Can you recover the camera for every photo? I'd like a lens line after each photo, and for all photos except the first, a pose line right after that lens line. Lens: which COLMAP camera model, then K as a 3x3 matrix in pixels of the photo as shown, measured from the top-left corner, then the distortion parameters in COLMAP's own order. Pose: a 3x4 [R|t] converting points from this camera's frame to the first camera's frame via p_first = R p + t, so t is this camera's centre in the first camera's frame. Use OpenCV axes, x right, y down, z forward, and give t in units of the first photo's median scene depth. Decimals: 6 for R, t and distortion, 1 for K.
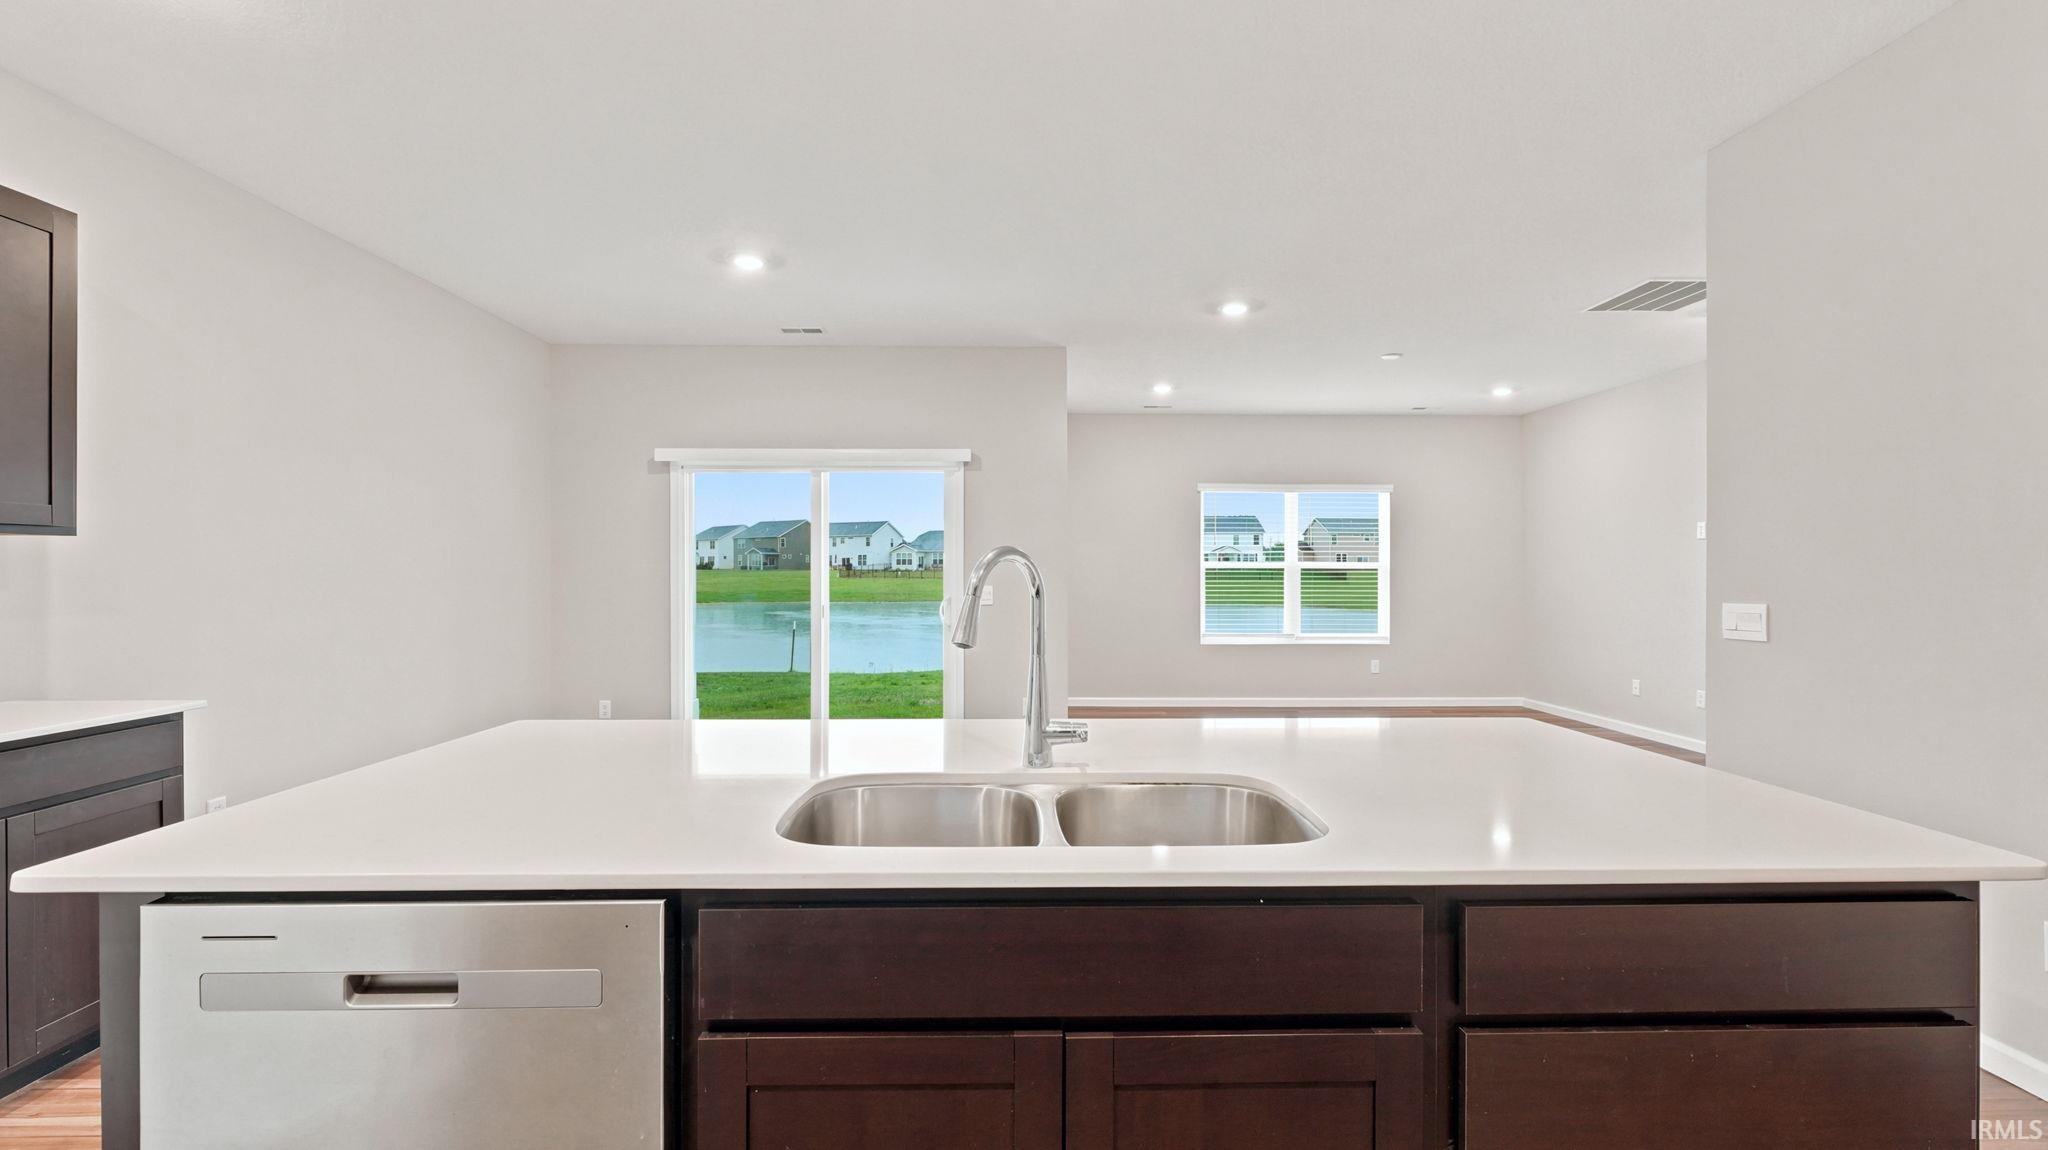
lens RADIAL K [[857.8, 0, 1017.3], [0, 857.8, 581.9], [0, 0, 1]] dist [-0.003753, -0.000552]
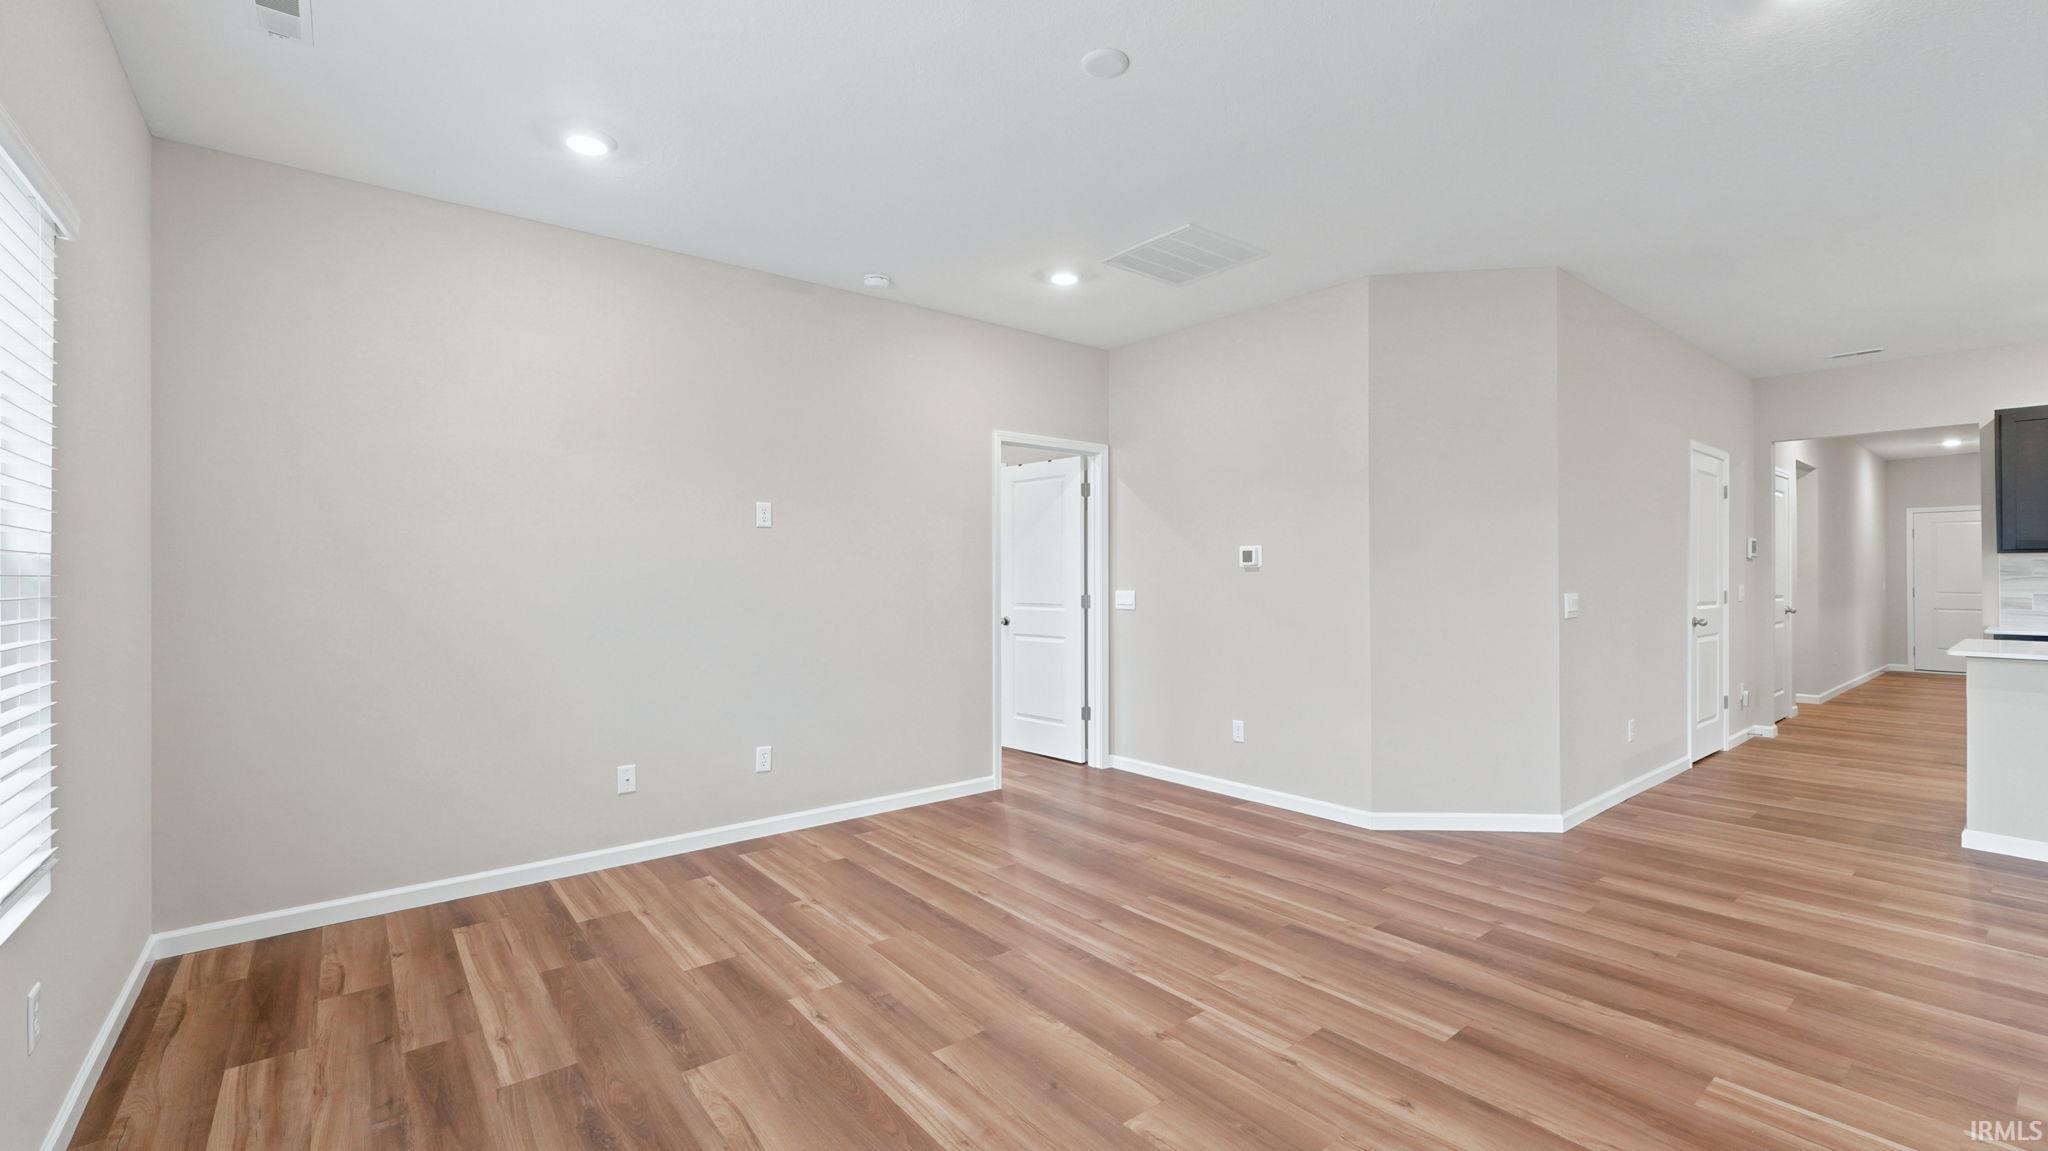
lens RADIAL K [[857.8, 0, 1008.1], [0, 857.8, 568.1], [0, 0, 1]] dist [-0.003753, -0.000552]
pose [[-0.613123, 0.004833, 0.789973, 0.114945], [0.011951, 0.999924, 0.003158, -0.014412], [-0.789897, 0.011377, -0.613134, 1.111669]]
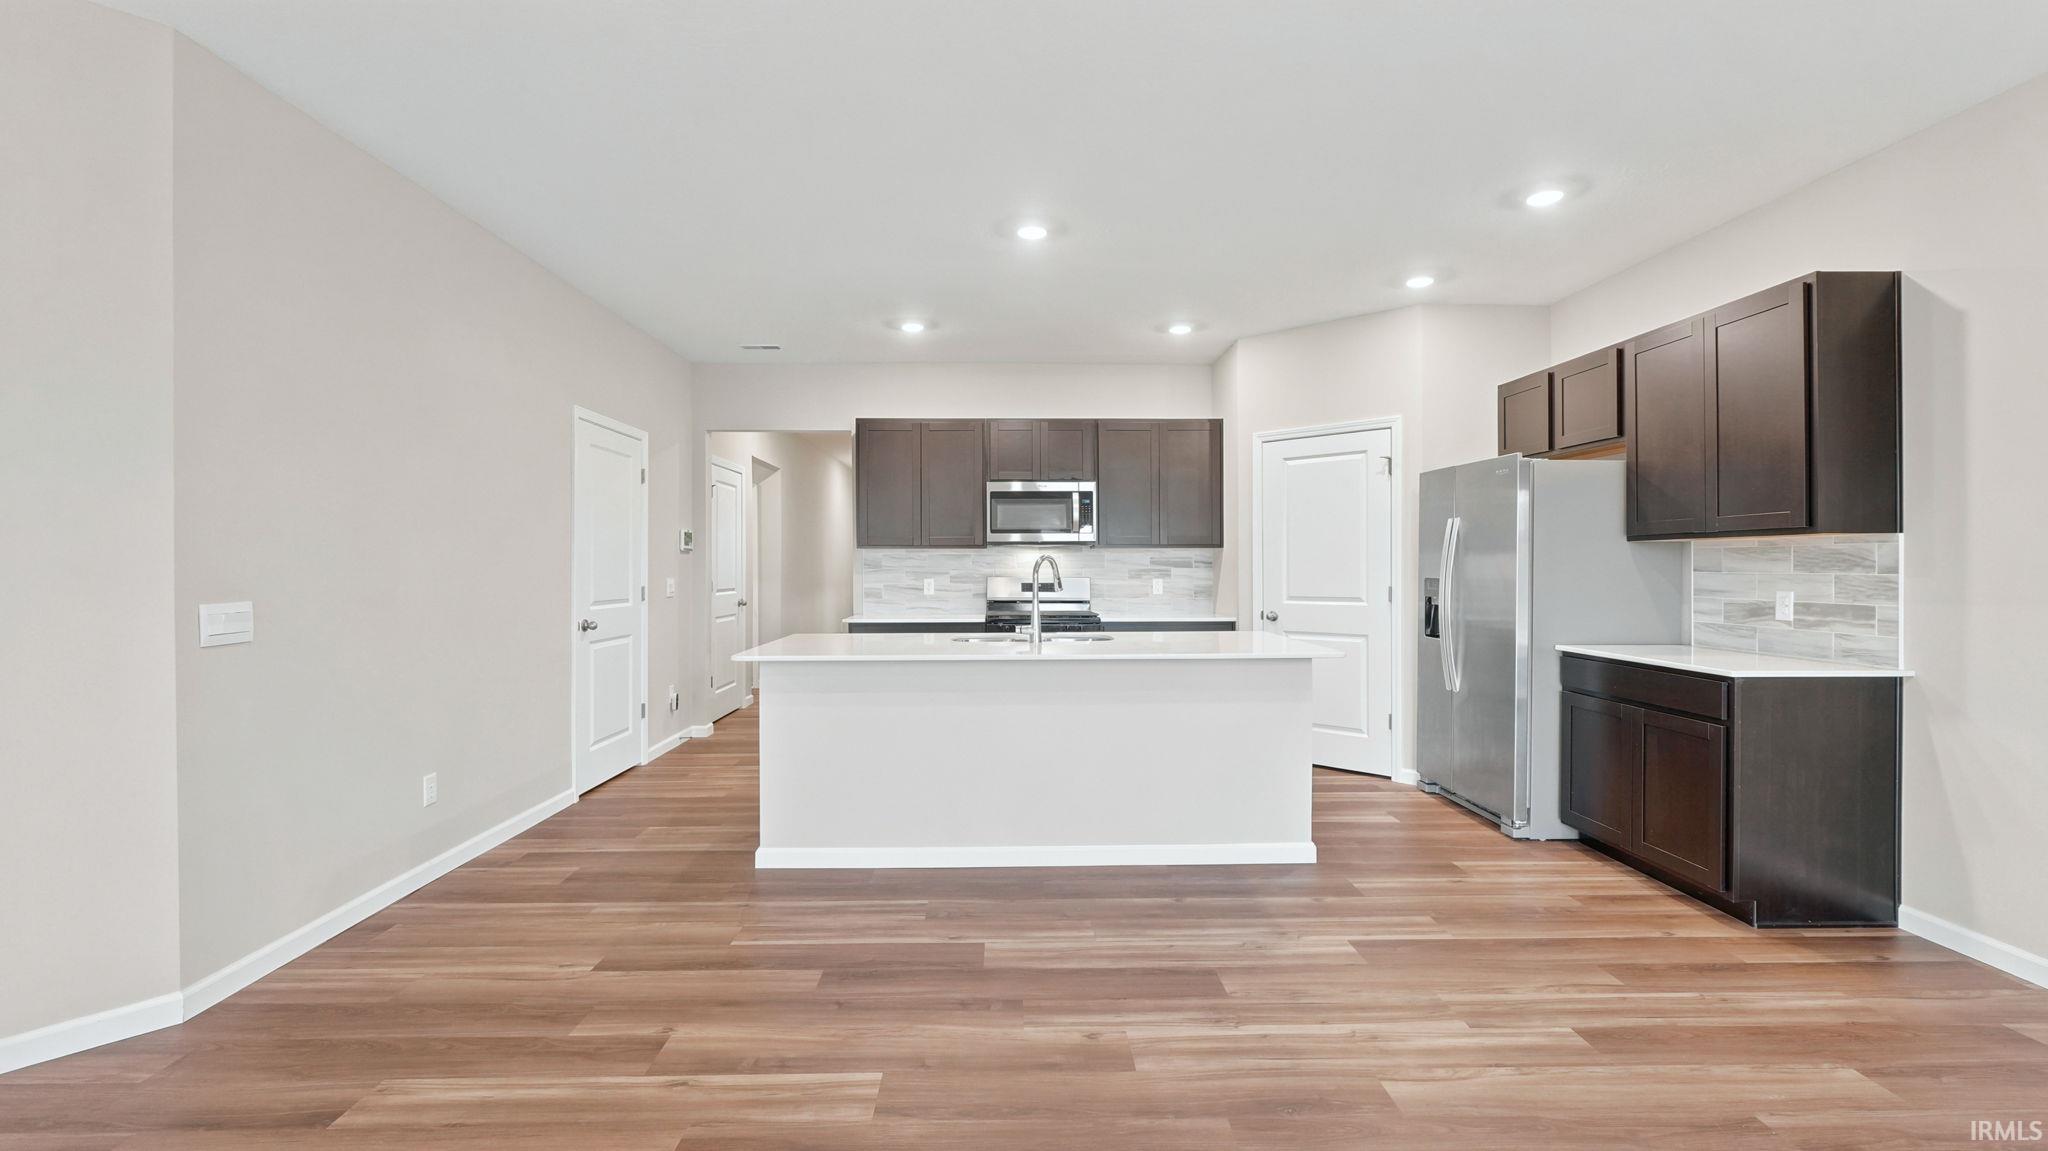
lens RADIAL K [[857.8, 0, 1024.1], [0, 857.8, 569.3], [0, 0, 1]] dist [-0.003753, -0.000552]
pose [[-0.999898, 0.000944, -0.014249, 0.019432], [0.000660, 0.999802, 0.019909, -0.010760], [0.014265, 0.019897, -0.999700, 0.782139]]
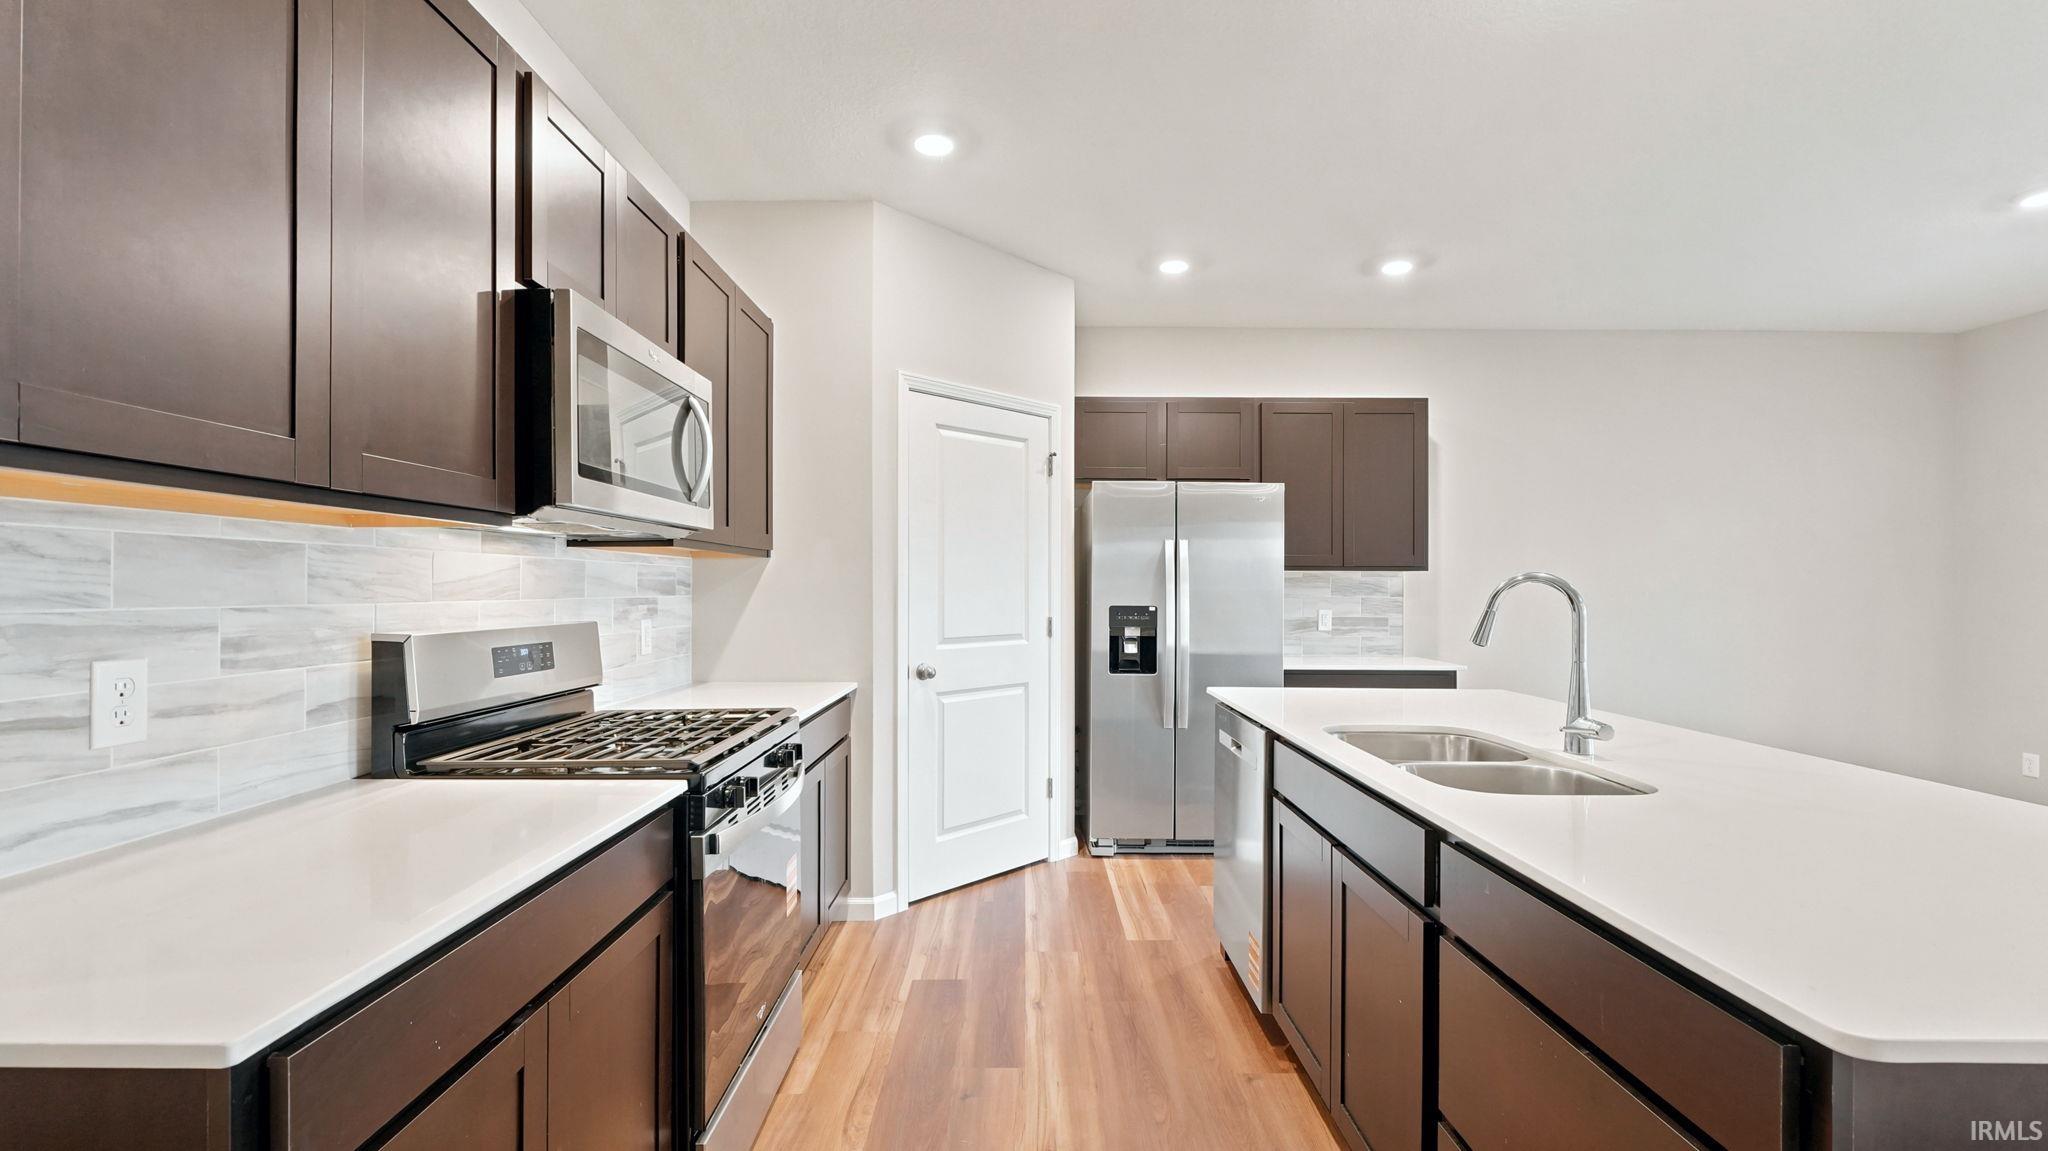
lens RADIAL K [[857.8, 0, 1014.6], [0, 857.8, 590.9], [0, 0, 1]] dist [-0.003753, -0.000552]
pose [[-0.026177, 0.001689, -0.999656, 0.276046], [-0.017073, 0.999852, 0.002136, -0.000188], [0.999512, 0.017123, -0.026144, 0.052467]]
